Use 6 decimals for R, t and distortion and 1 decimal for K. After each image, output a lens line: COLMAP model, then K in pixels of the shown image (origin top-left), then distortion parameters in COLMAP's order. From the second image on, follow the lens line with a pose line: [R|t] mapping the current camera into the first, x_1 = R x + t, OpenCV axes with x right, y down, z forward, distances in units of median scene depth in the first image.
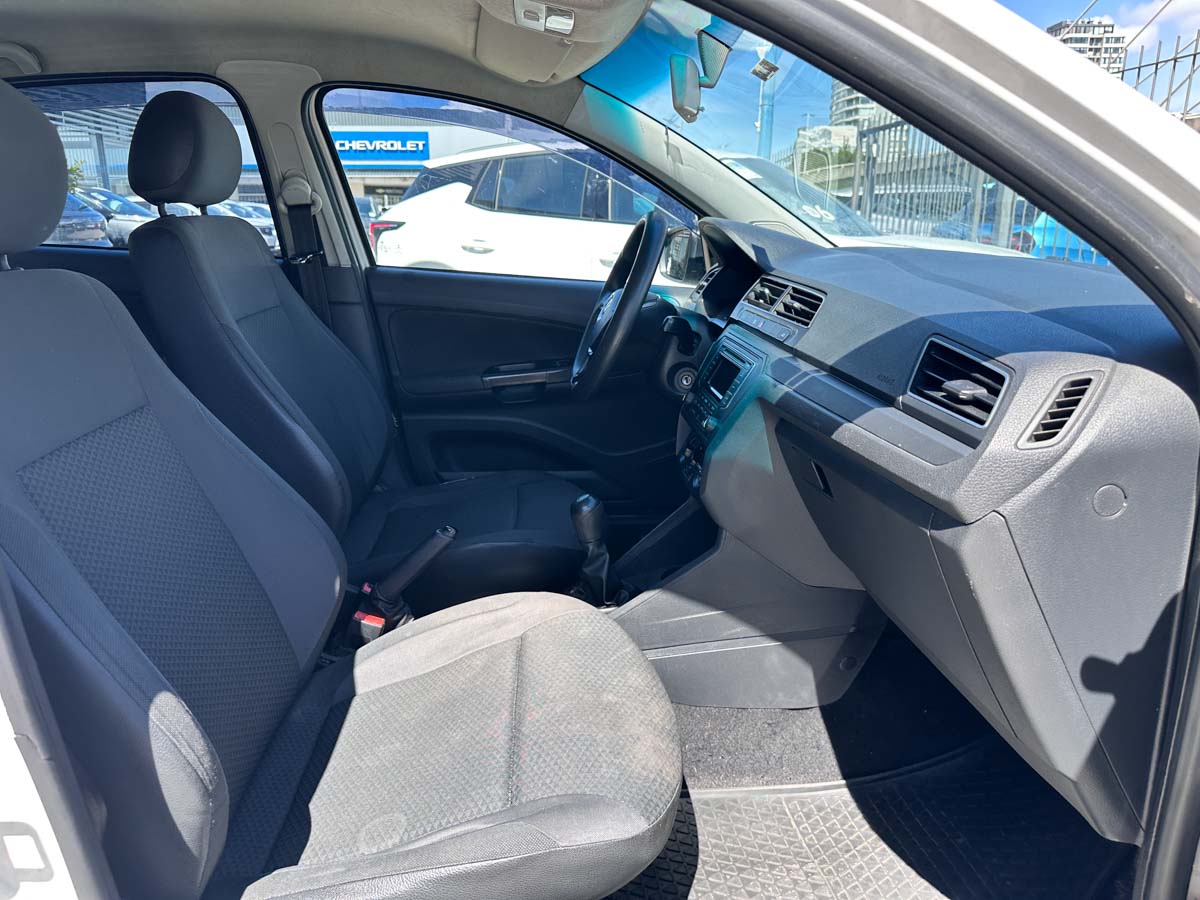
lens RADIAL K [[830.8, 0, 601.1], [0, 830.8, 423.2], [0, 0, 1]] dist [0.050392, -0.084952]
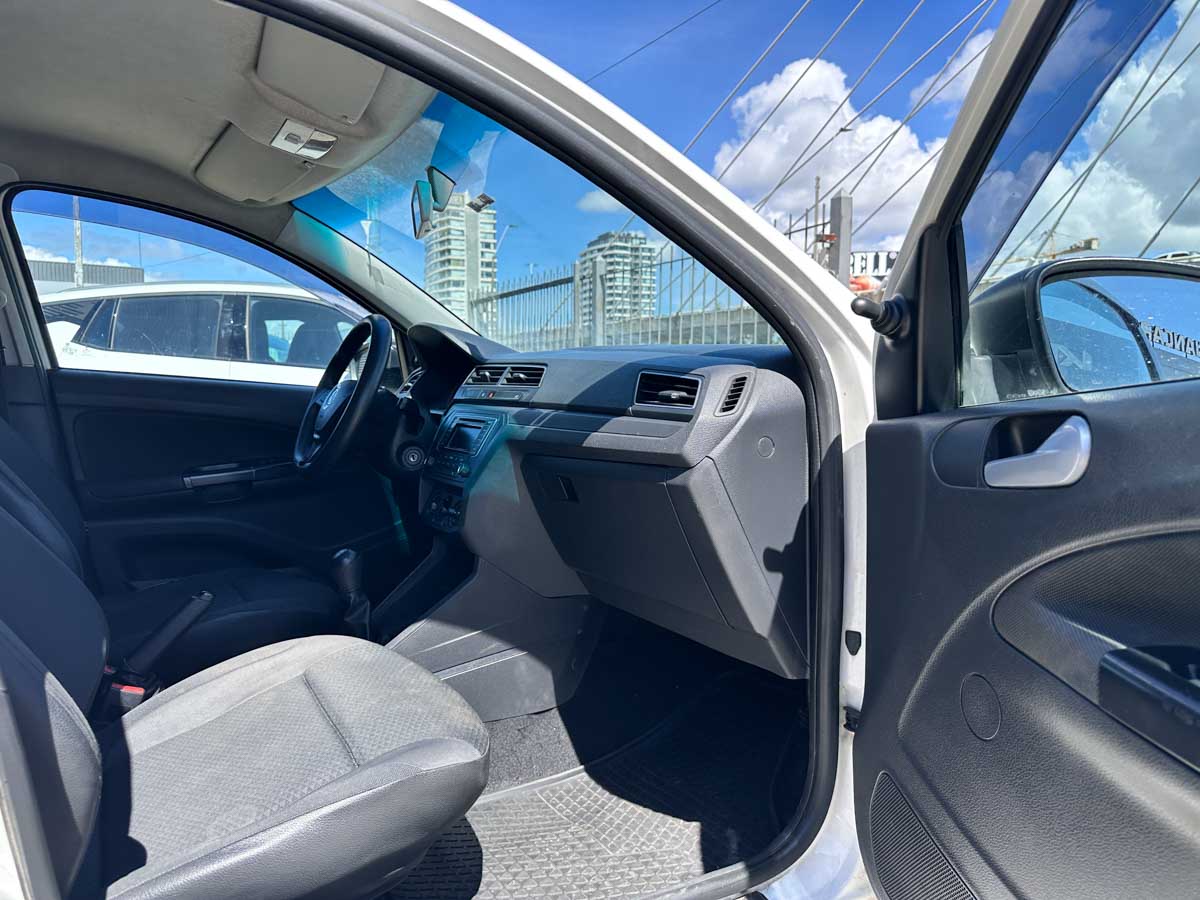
lens RADIAL K [[862.1, 0, 600.0], [0, 862.1, 450.0], [0, 0, 1]] dist [-0.001172, -0.004337]
pose [[0.892124, -0.019230, 0.451381, -0.246262], [0.099920, 0.982751, -0.155617, 0.180615], [-0.440603, 0.183932, 0.878657, -0.190268]]
